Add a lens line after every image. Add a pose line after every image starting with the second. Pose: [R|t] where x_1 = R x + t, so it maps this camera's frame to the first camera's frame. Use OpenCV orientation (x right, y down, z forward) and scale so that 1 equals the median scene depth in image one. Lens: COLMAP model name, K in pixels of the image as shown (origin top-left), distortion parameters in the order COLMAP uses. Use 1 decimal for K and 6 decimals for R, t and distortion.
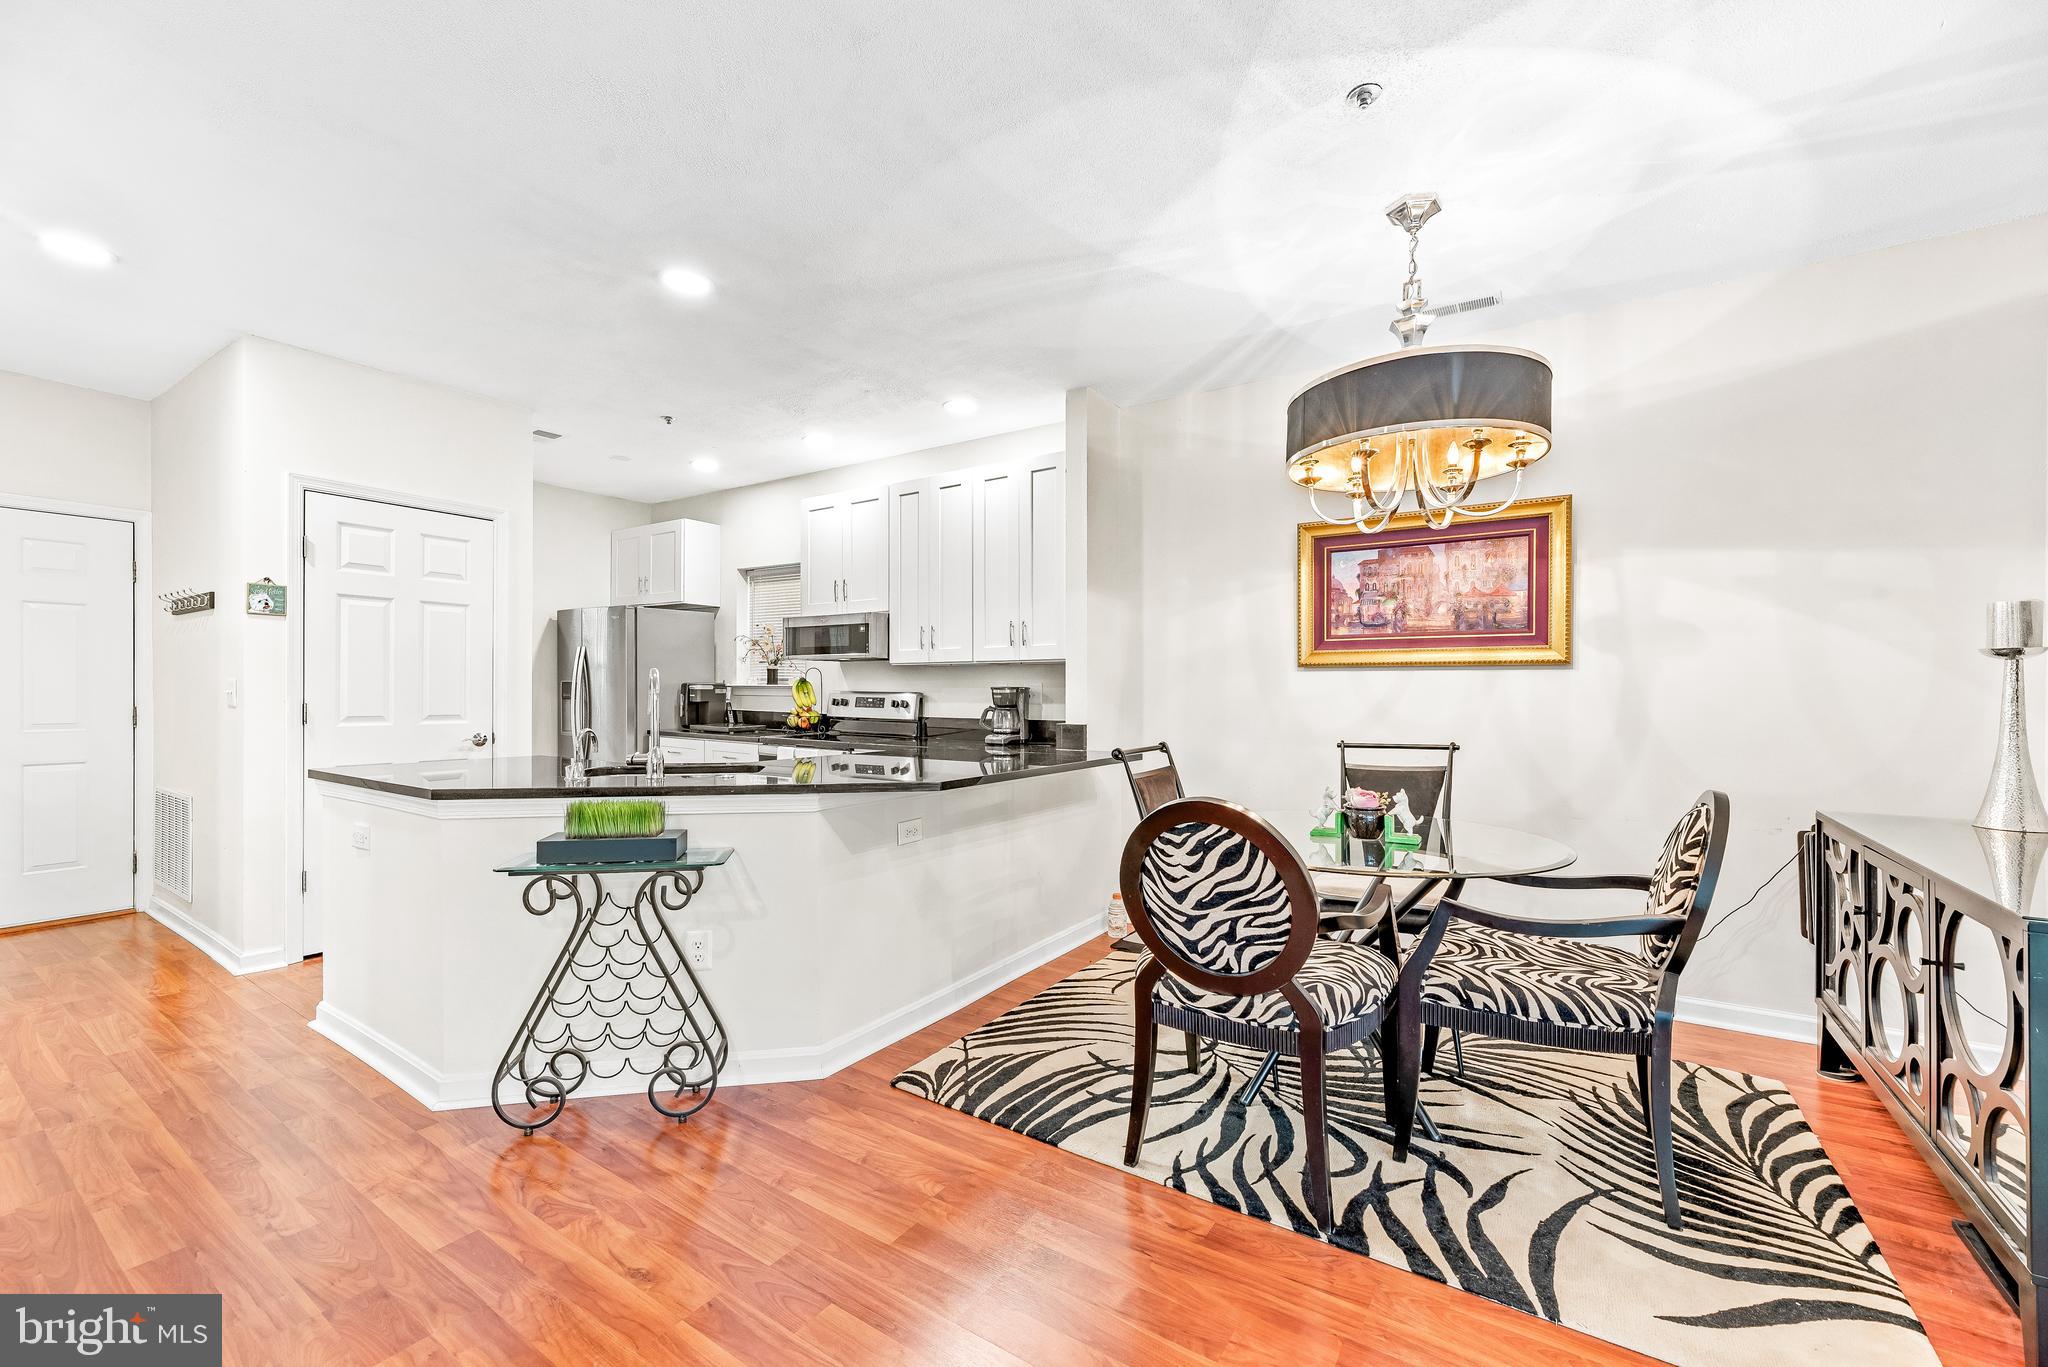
lens RADIAL K [[829.4, 0, 1019.9], [0, 829.4, 693.3], [0, 0, 1]] dist [-0.000592, -0.000041]
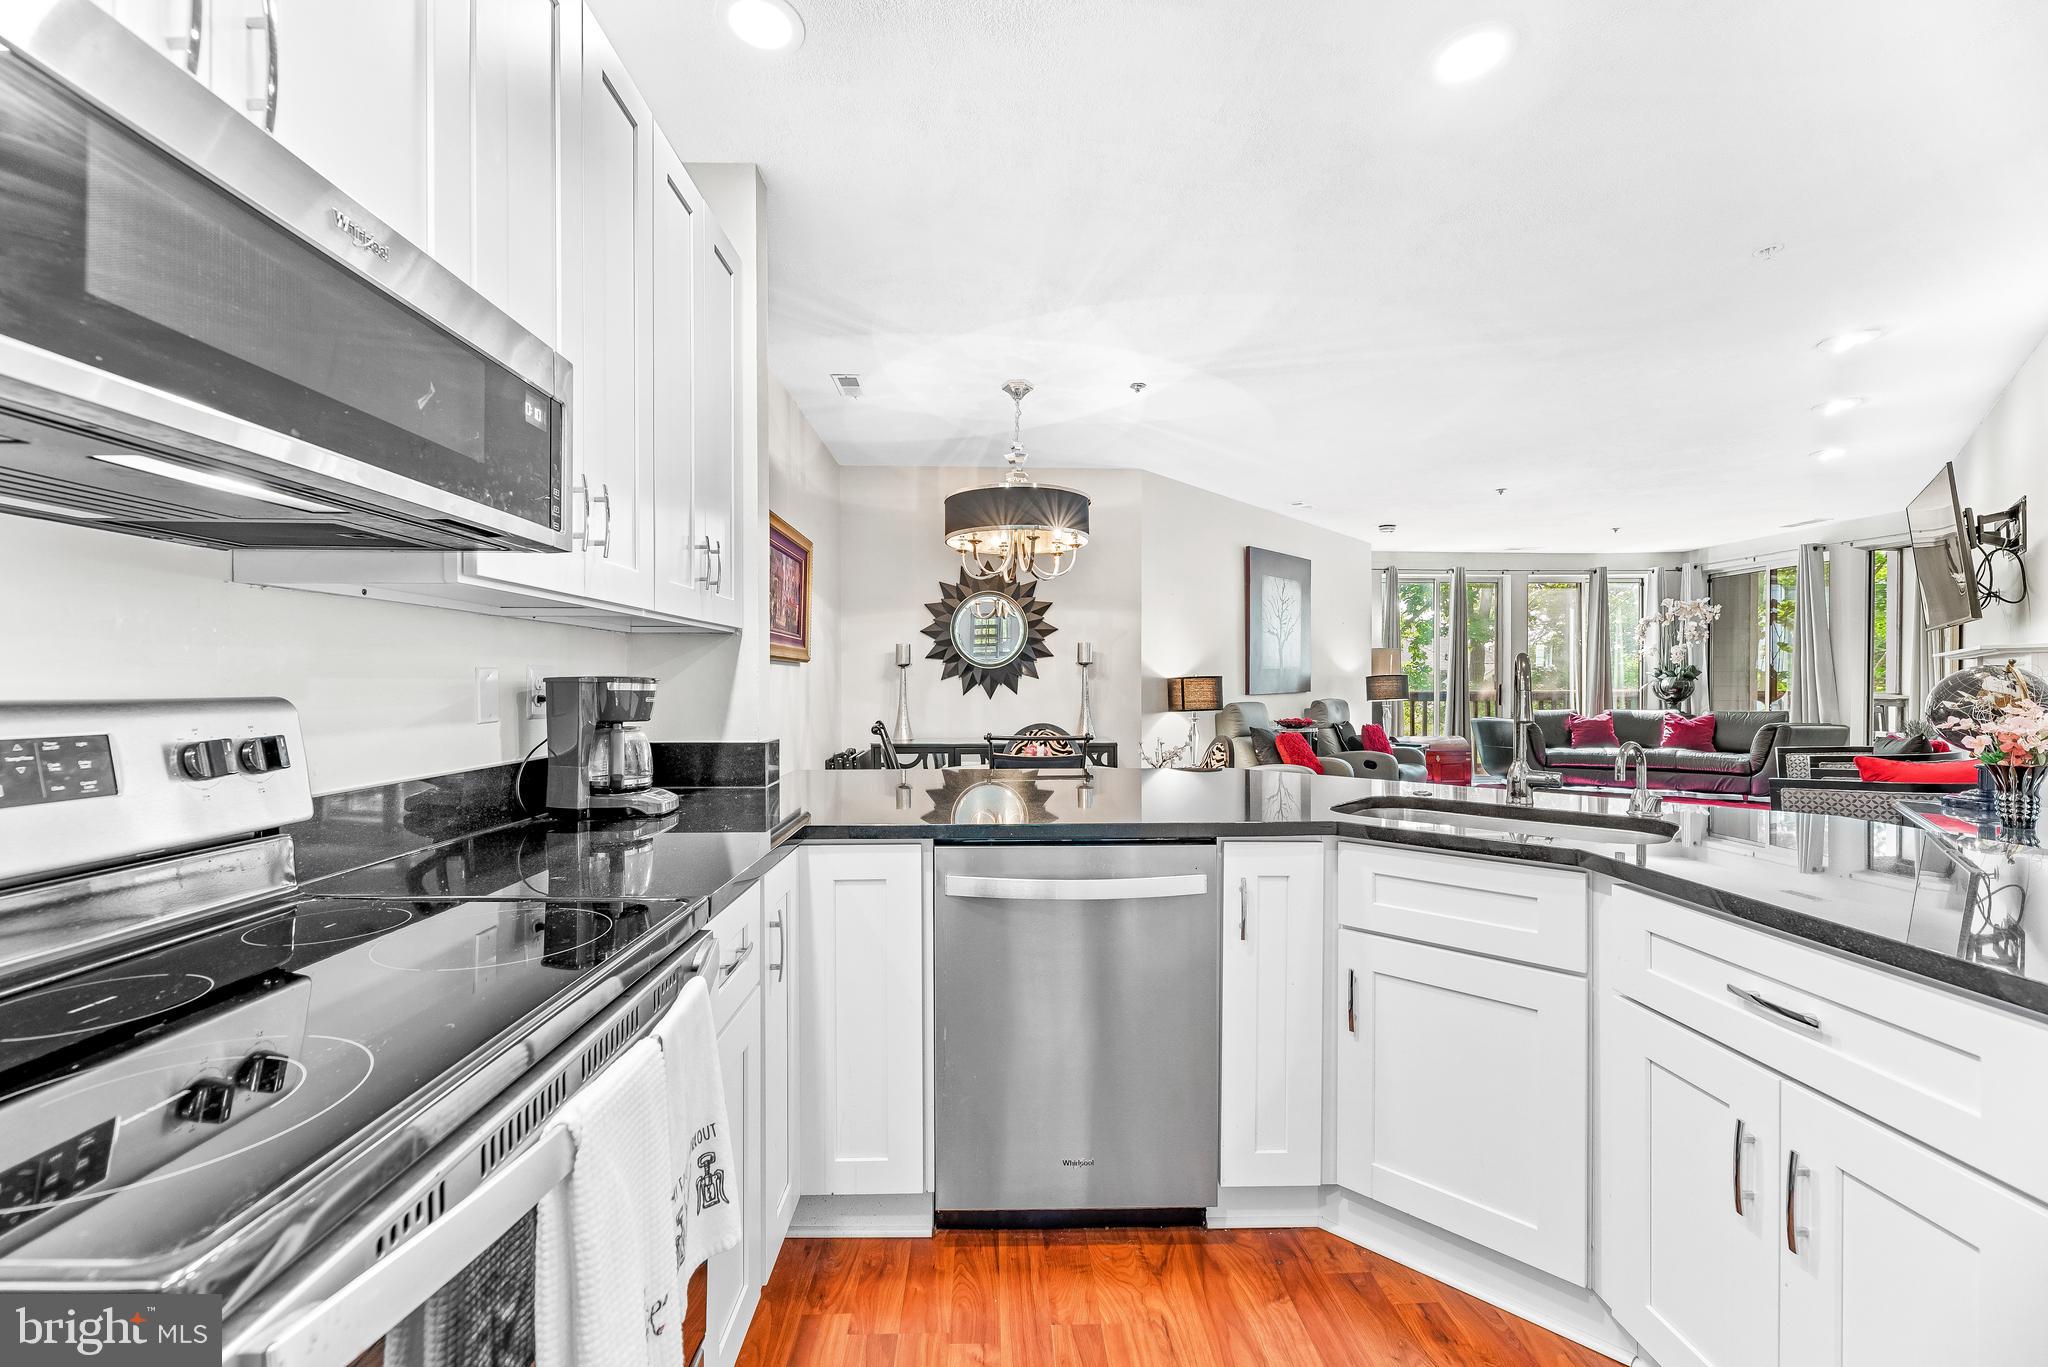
lens RADIAL K [[823.5, 0, 1001.0], [0, 823.5, 684.1], [0, 0, 1]] dist [-0.000705, -0.000070]
pose [[-0.570094, -0.006706, 0.821552, -0.440609], [-0.000026, 0.999967, 0.008145, -0.007068], [-0.821580, 0.004622, -0.570075, 1.019807]]
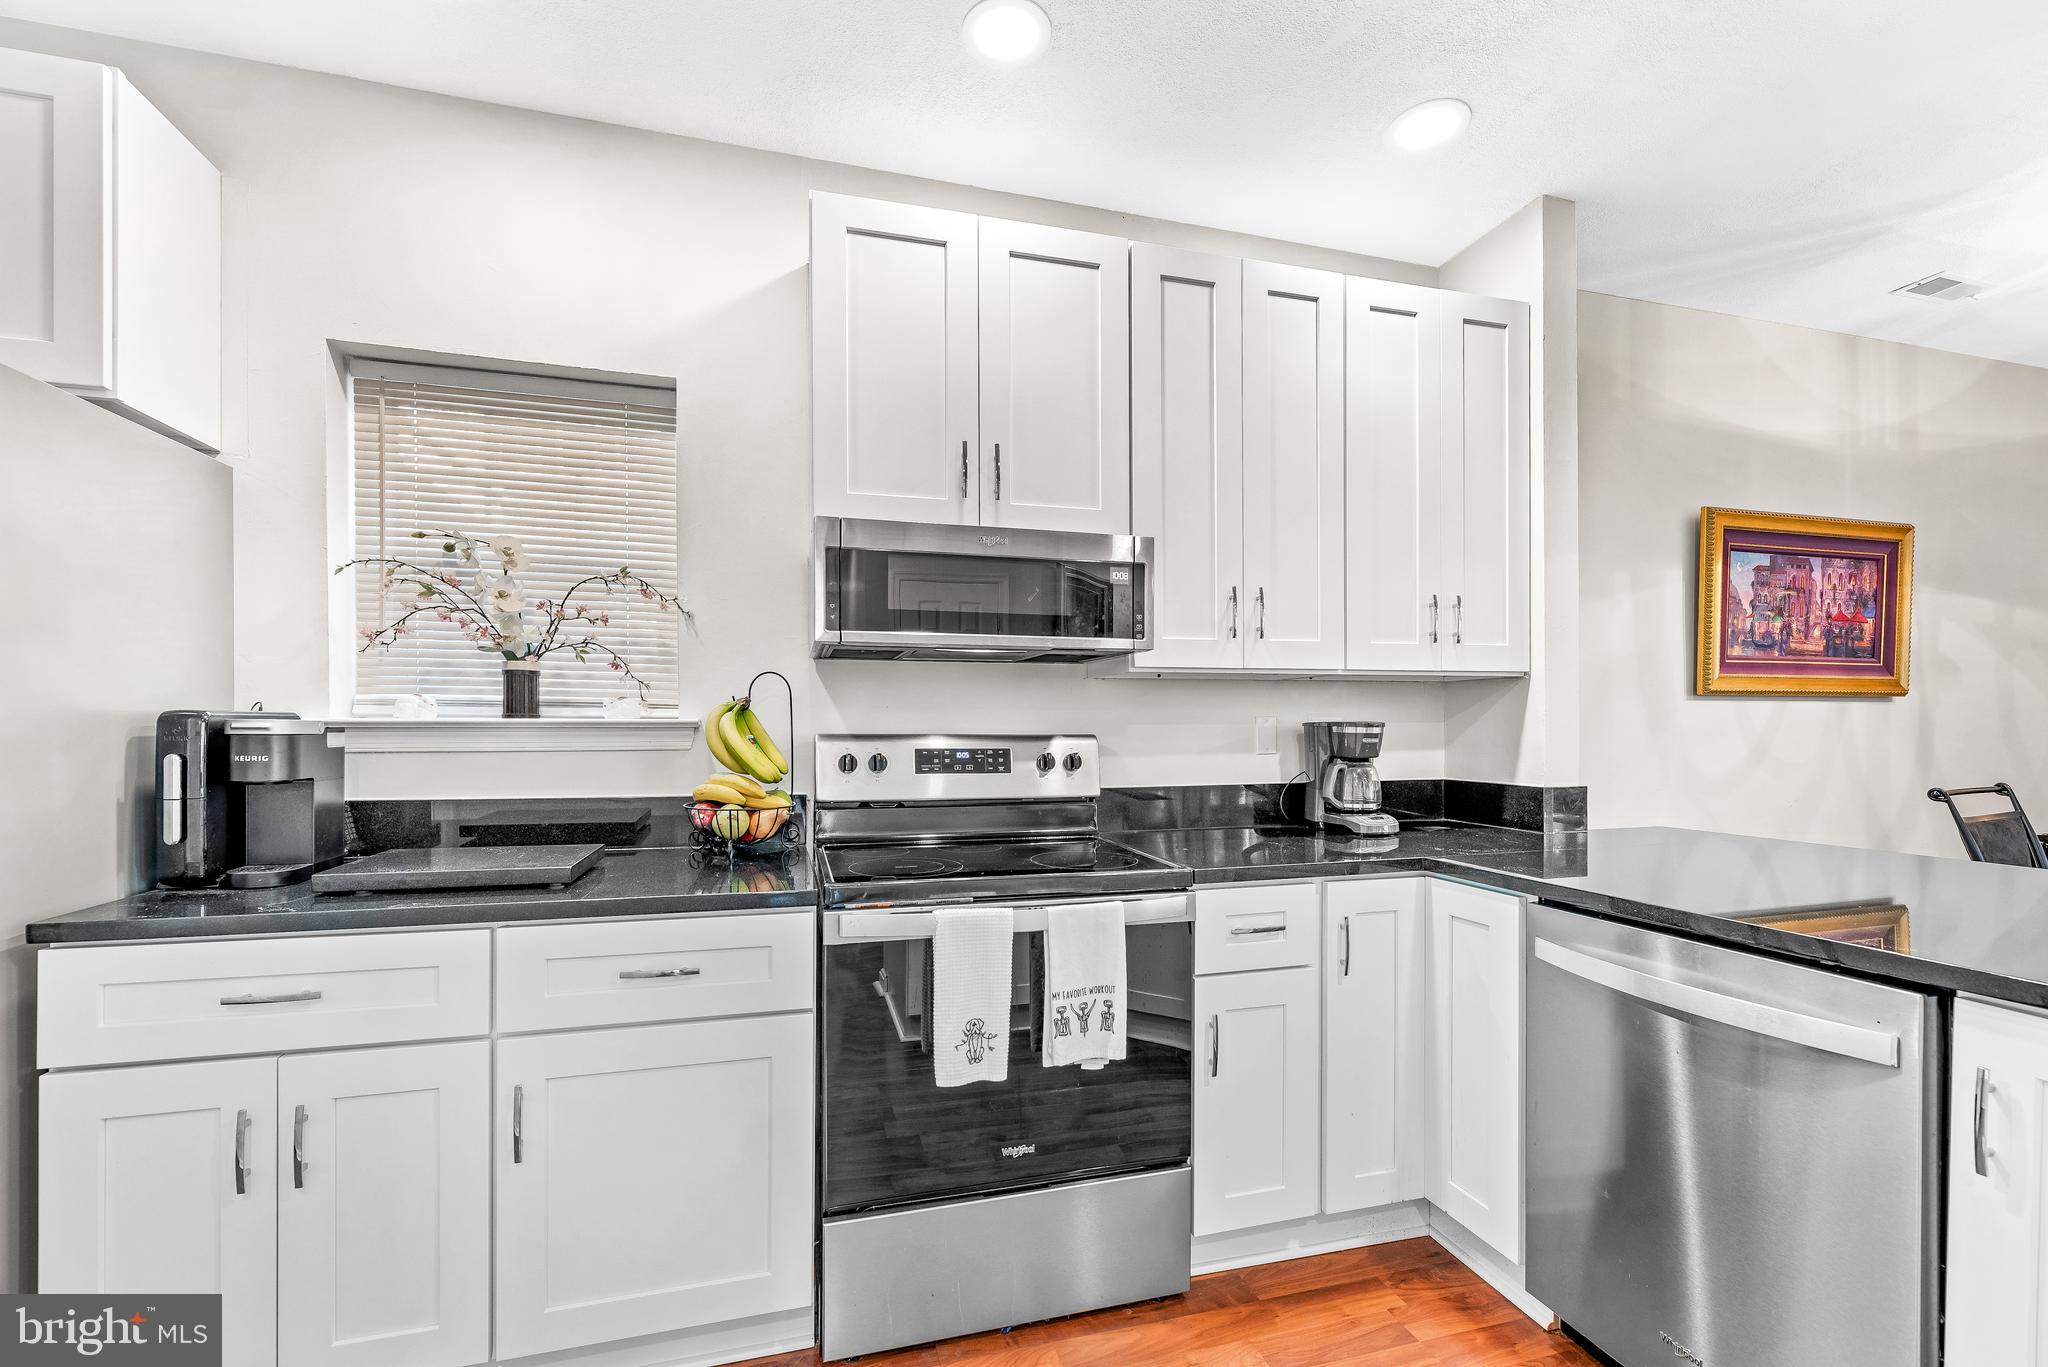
lens RADIAL K [[838.2, 0, 1022.5], [0, 838.2, 725.0], [0, 0, 1]] dist [-0.001173, -0.000002]
pose [[0.650833, -0.004311, 0.759209, -0.522196], [0.009777, 0.999949, -0.002703, -0.006015], [-0.759158, 0.009182, 0.650841, 0.771424]]
